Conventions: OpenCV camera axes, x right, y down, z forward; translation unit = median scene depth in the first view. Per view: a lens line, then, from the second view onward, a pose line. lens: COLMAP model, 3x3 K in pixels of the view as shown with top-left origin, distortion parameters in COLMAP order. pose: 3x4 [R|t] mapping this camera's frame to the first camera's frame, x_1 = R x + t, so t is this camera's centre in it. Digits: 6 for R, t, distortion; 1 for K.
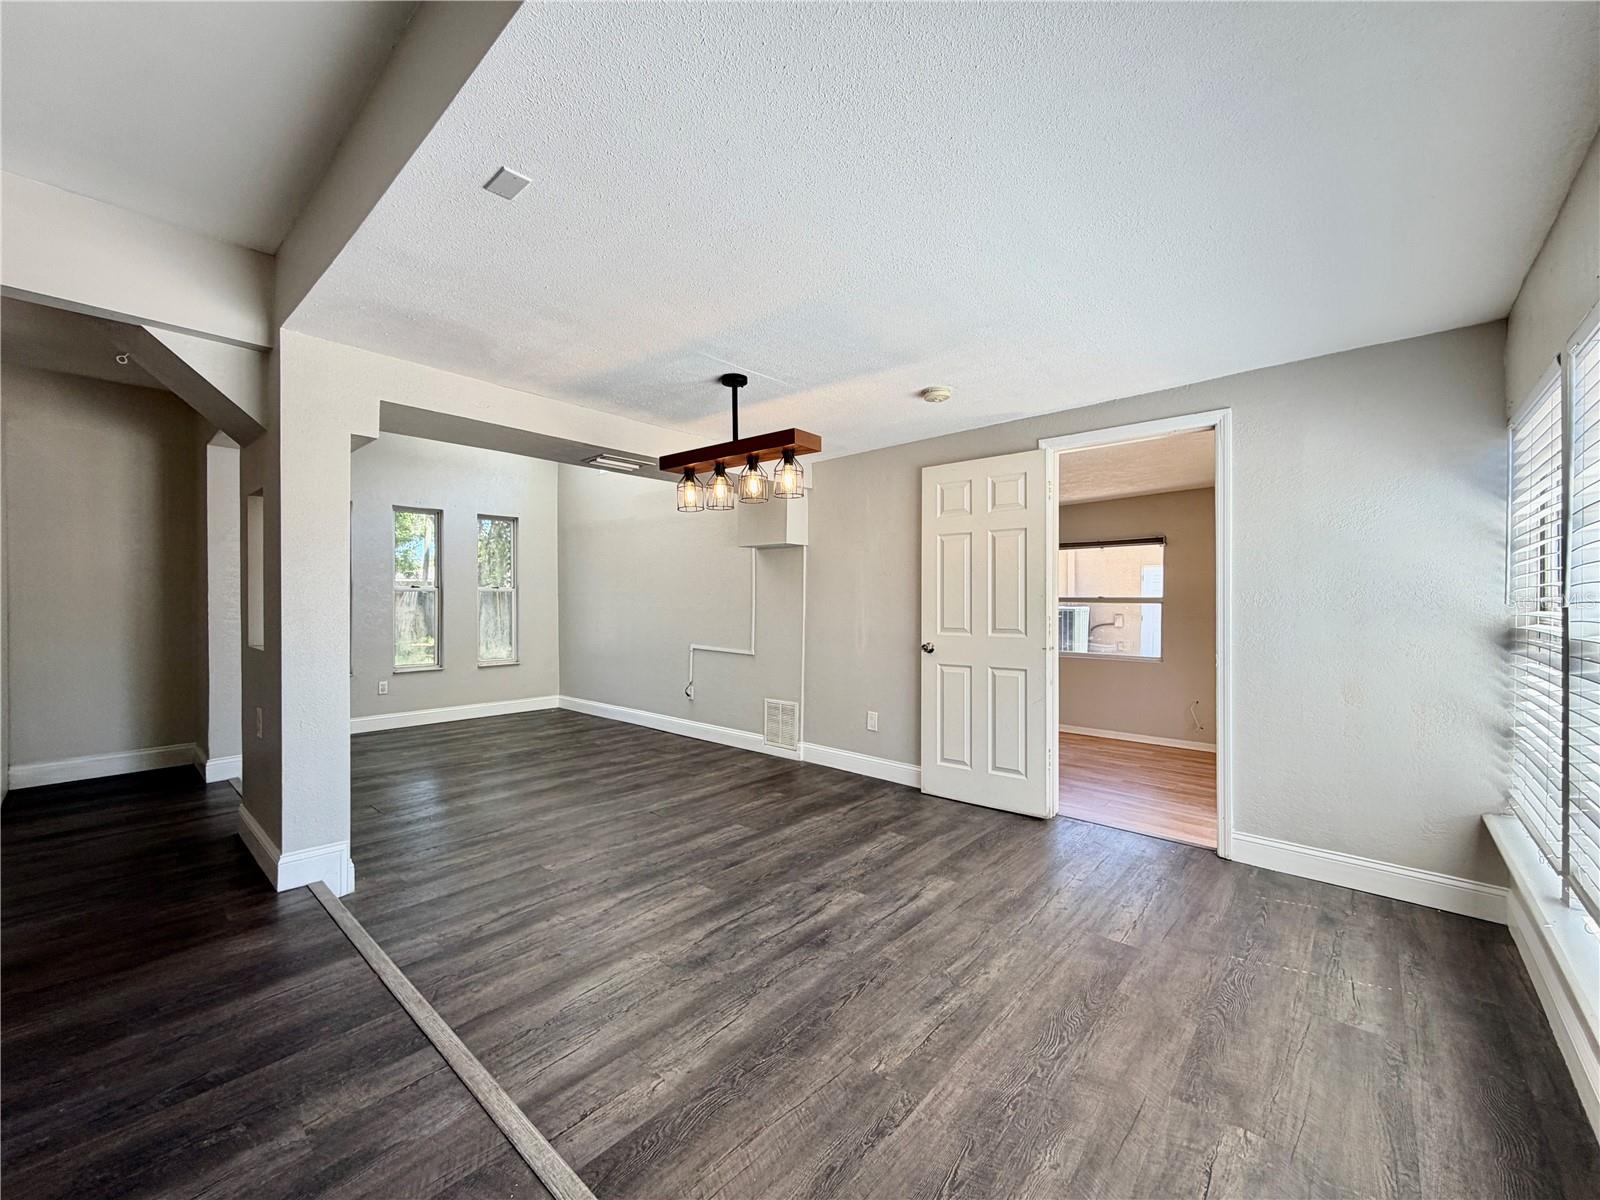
lens RADIAL K [[638.7, 0, 797.4], [0, 638.7, 603.7], [0, 0, 1]] dist [0.000817, -0.000417]
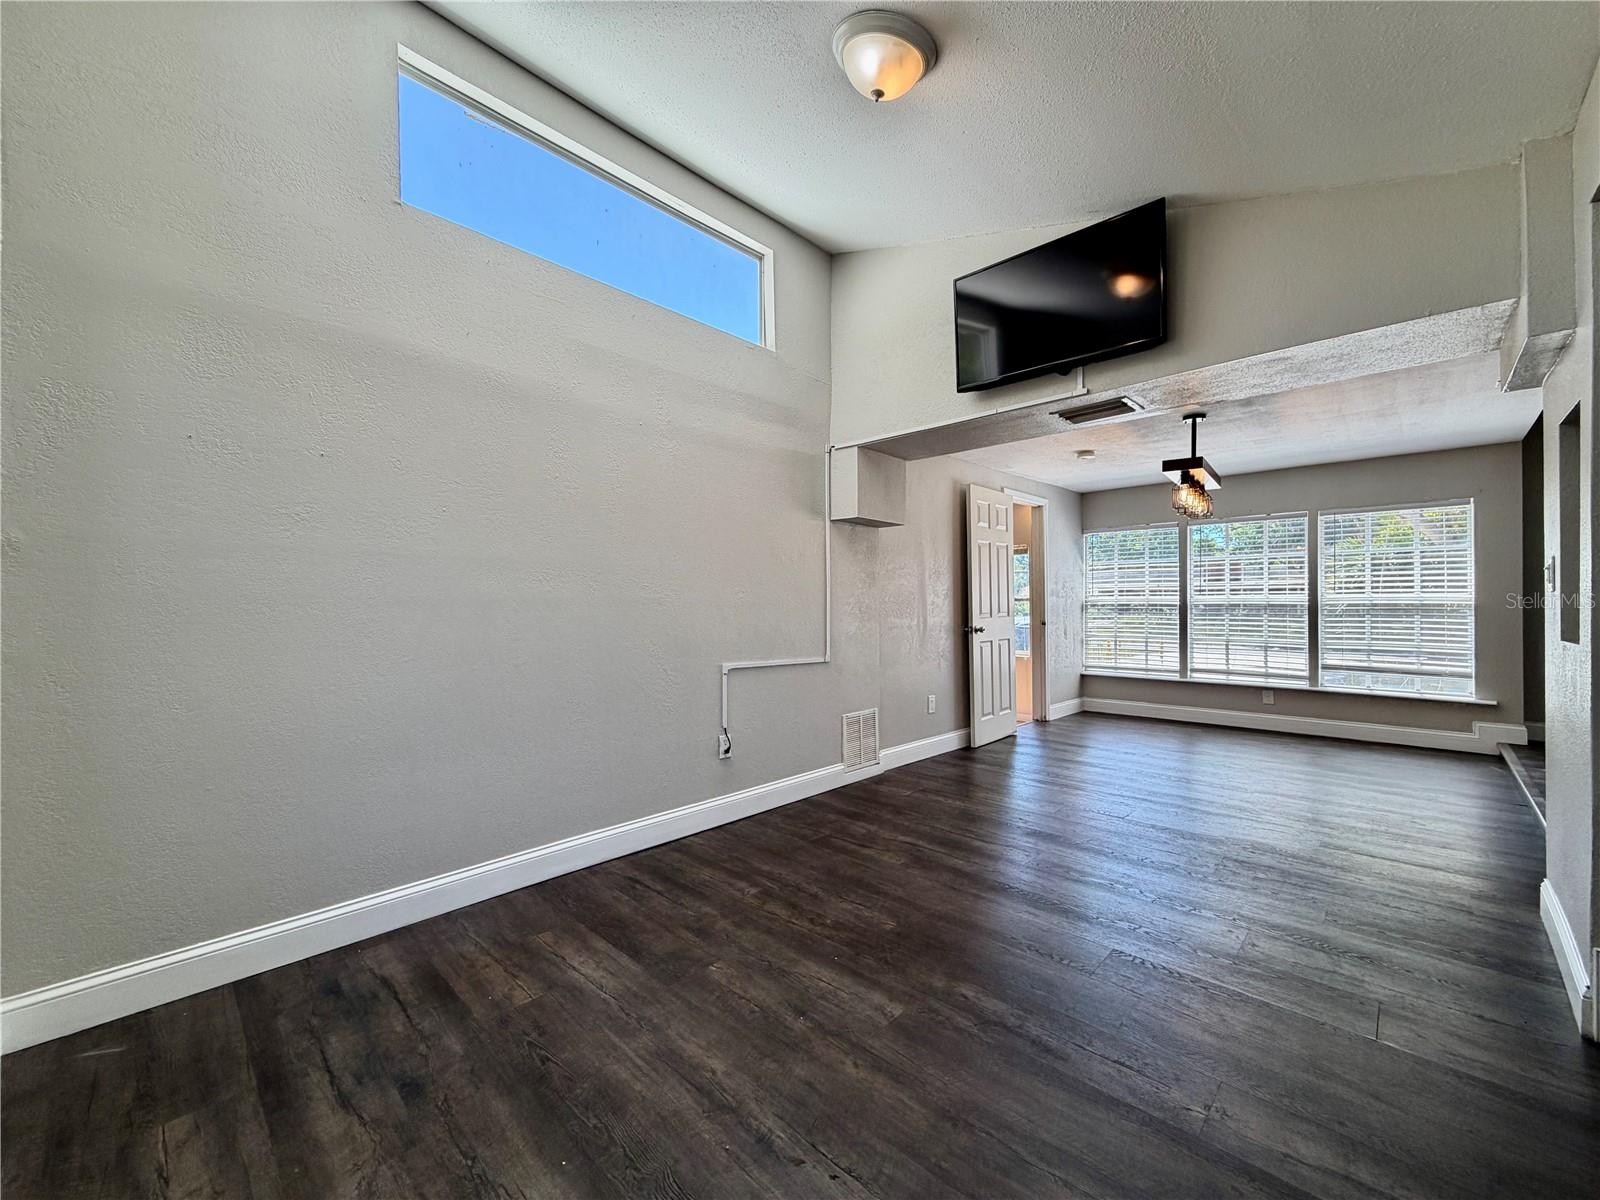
lens RADIAL K [[650.8, 0, 792.3], [0, 650.8, 601.2], [0, 0, 1]] dist [0.009690, -0.000061]
pose [[0.034134, -0.001368, 0.999416, -1.470165], [0.005140, 0.999986, 0.001194, 0.015833], [-0.999404, 0.005096, 0.034141, 1.801807]]
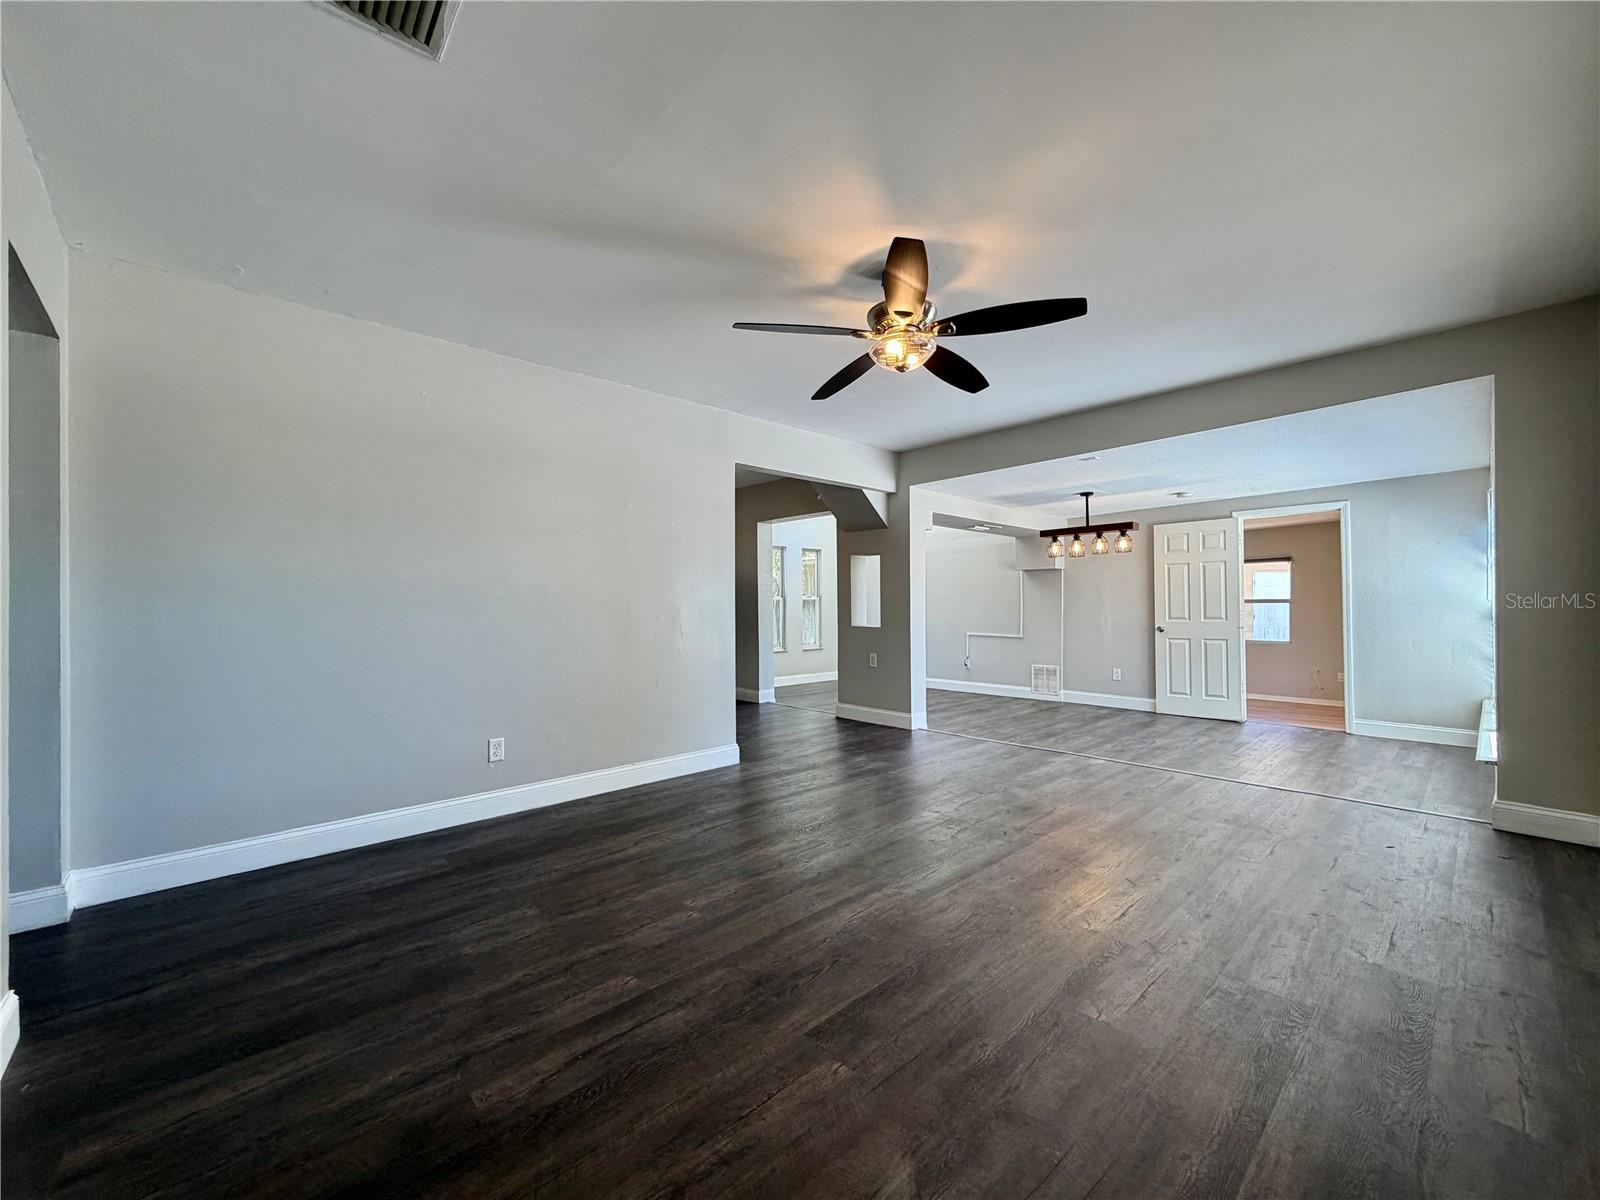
lens RADIAL K [[638.7, 0, 797.4], [0, 638.7, 603.7], [0, 0, 1]] dist [0.000817, -0.000417]
pose [[0.995566, -0.009813, -0.093548, -0.842130], [0.008949, 0.999913, -0.009648, 0.011315], [0.093634, 0.008768, 0.995568, -1.126486]]
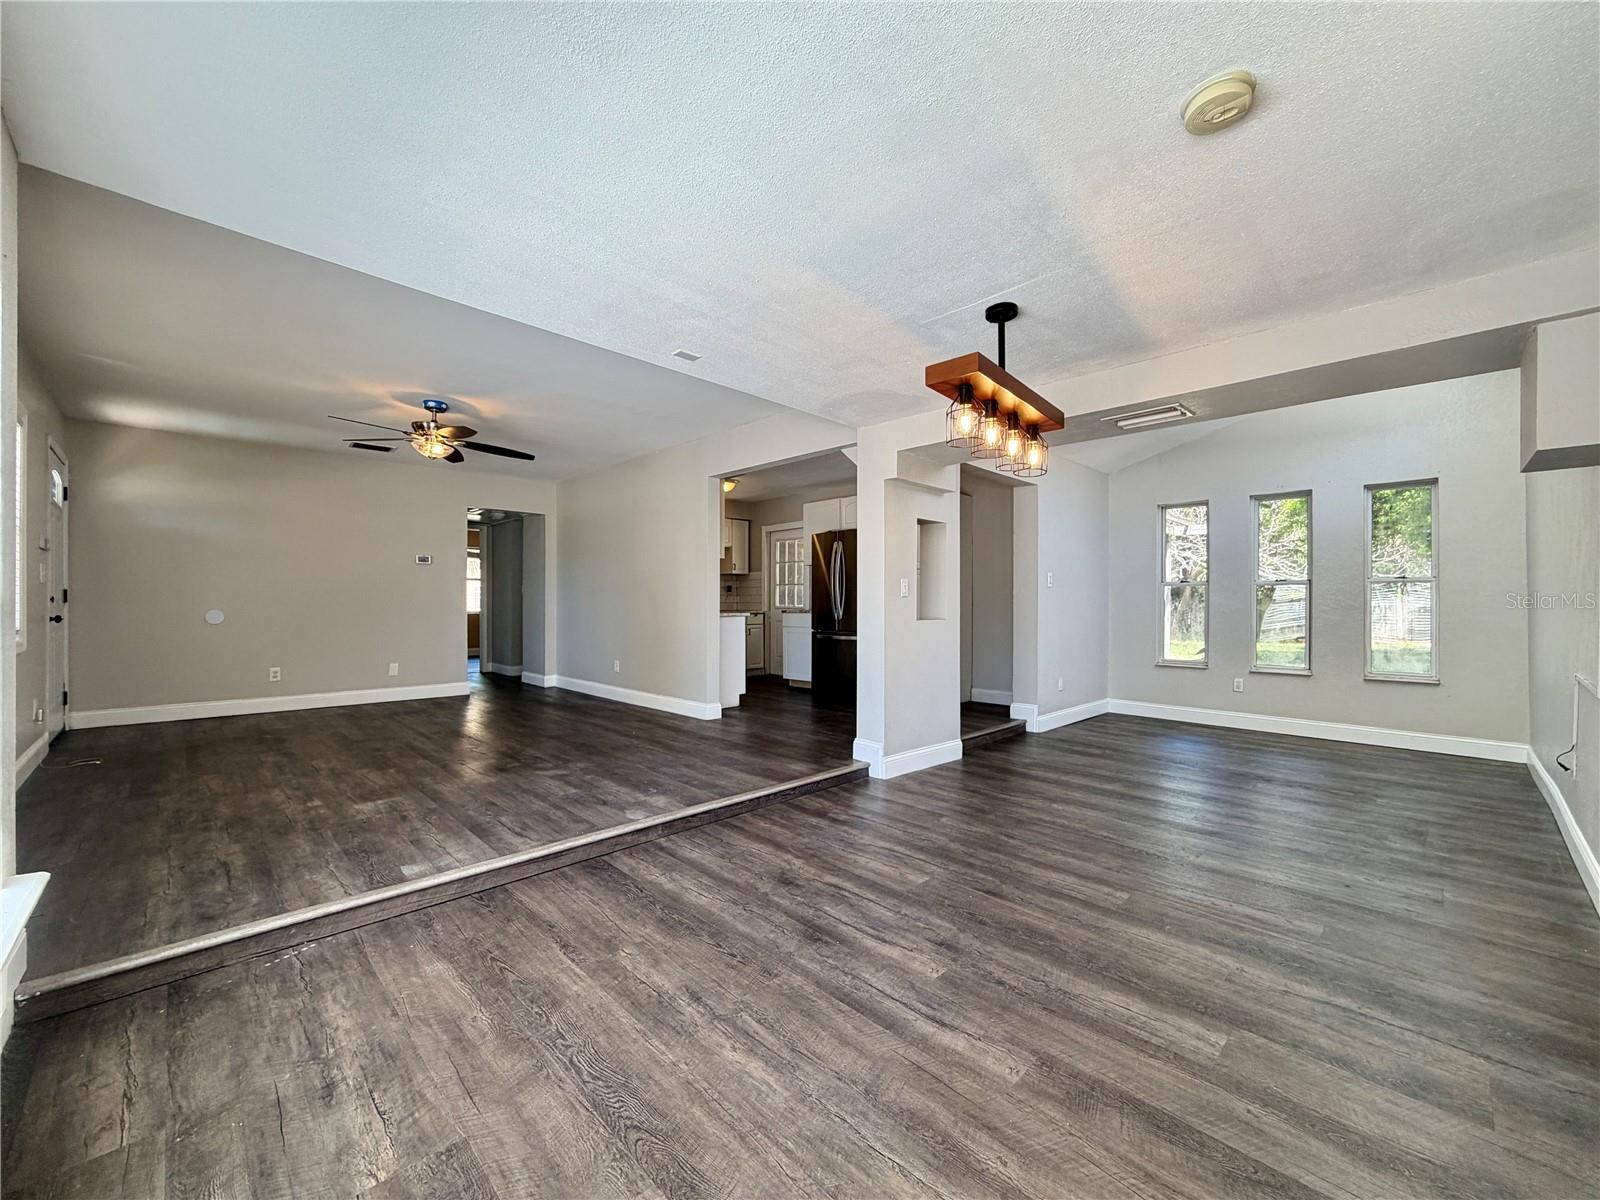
lens RADIAL K [[638.7, 0, 797.4], [0, 638.7, 603.7], [0, 0, 1]] dist [0.000817, -0.000417]
pose [[-0.071293, -0.002975, -0.997451, 0.760187], [-0.010824, 0.999939, -0.002209, 0.034580], [0.997397, 0.010639, -0.071321, 0.811764]]
